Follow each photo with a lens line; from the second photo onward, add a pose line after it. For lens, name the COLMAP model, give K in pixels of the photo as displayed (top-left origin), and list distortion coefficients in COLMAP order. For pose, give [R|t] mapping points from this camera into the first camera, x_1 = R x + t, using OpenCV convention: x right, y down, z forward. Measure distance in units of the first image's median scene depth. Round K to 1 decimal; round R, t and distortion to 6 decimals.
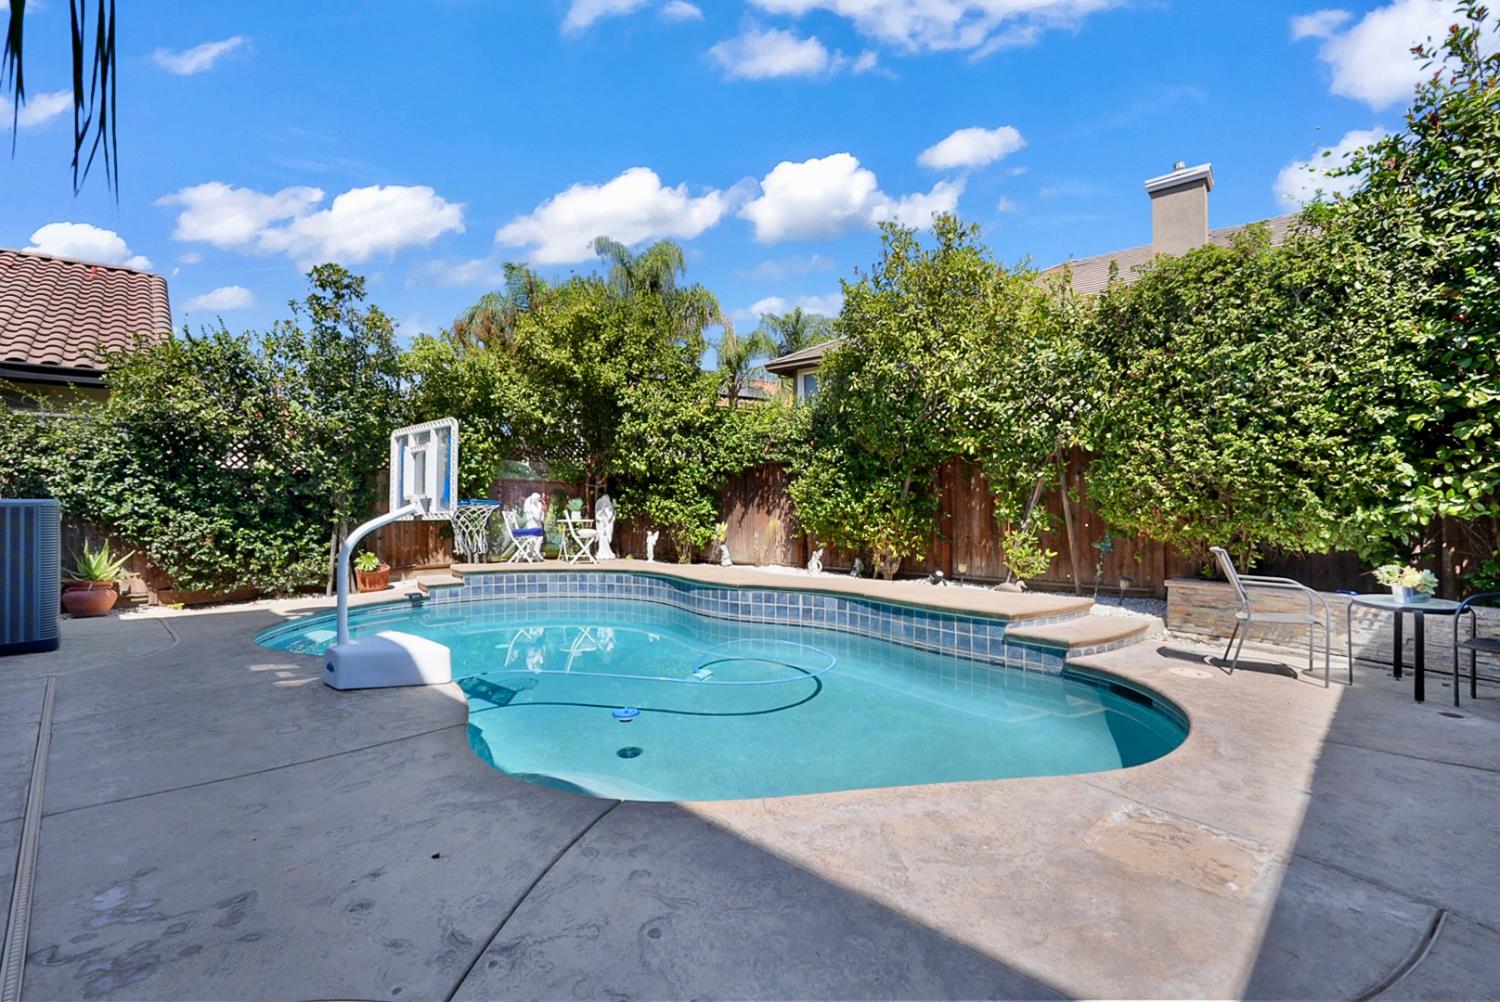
lens RADIAL K [[655.3, 0, 755.2], [0, 655.3, 506.1], [0, 0, 1]] dist [-0.018883, 0.003394]
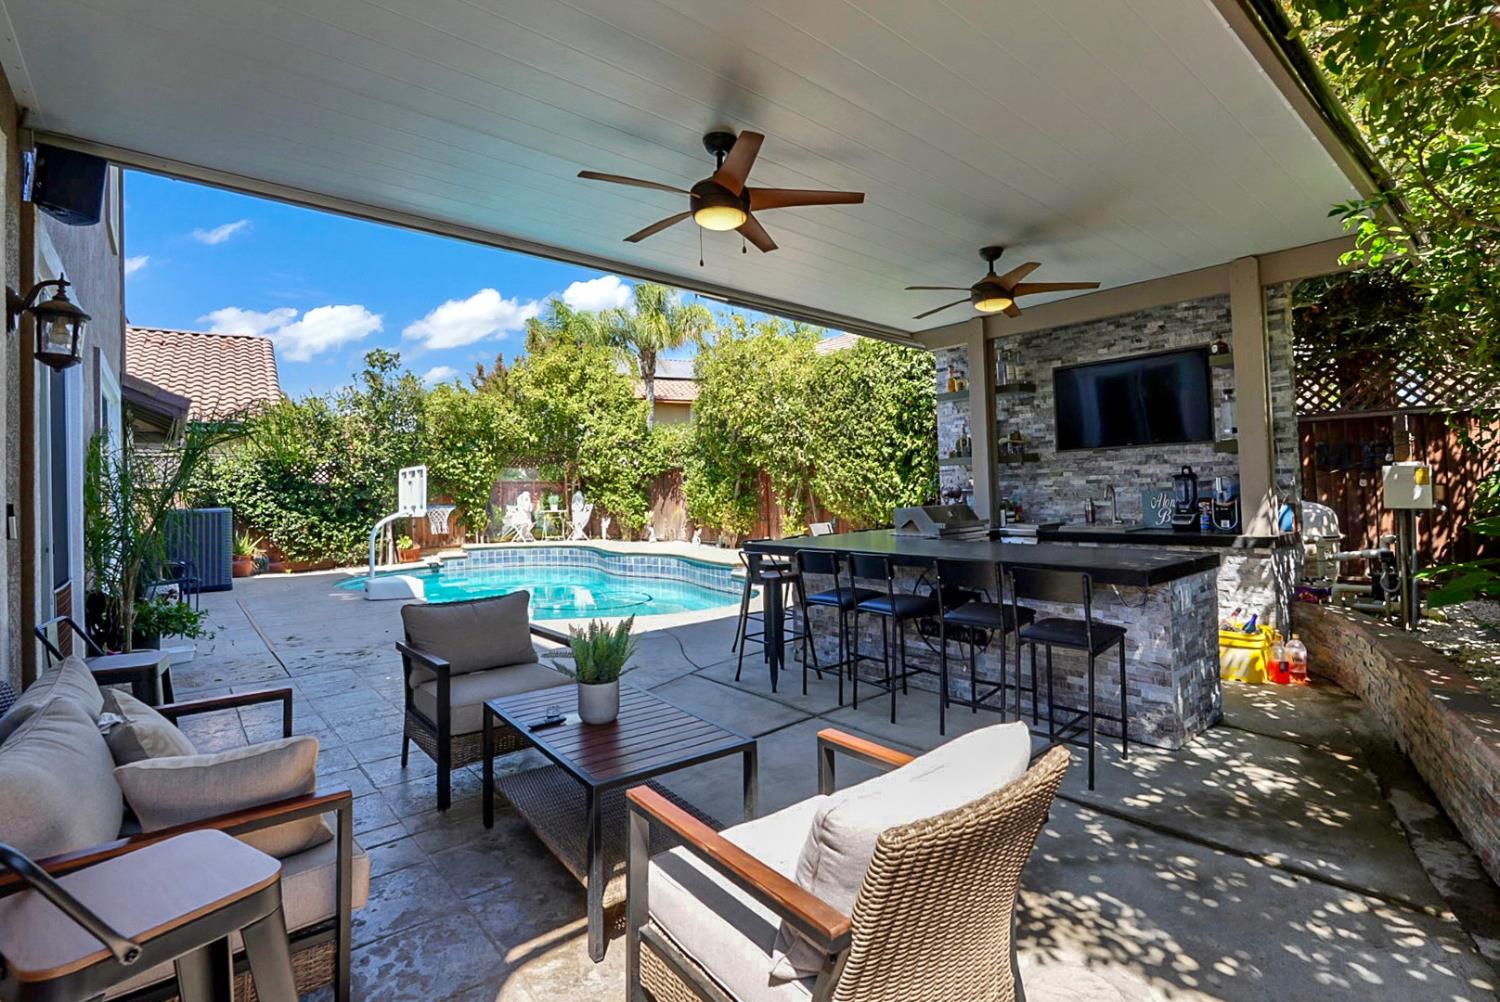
lens RADIAL K [[655.3, 0, 750.7], [0, 655.3, 471.7], [0, 0, 1]] dist [-0.018883, 0.003394]
pose [[0.995592, -0.025496, -0.090261, 0.370323], [0.023132, 0.999364, -0.027151, -0.019733], [0.090896, 0.024943, 0.995548, -0.465616]]
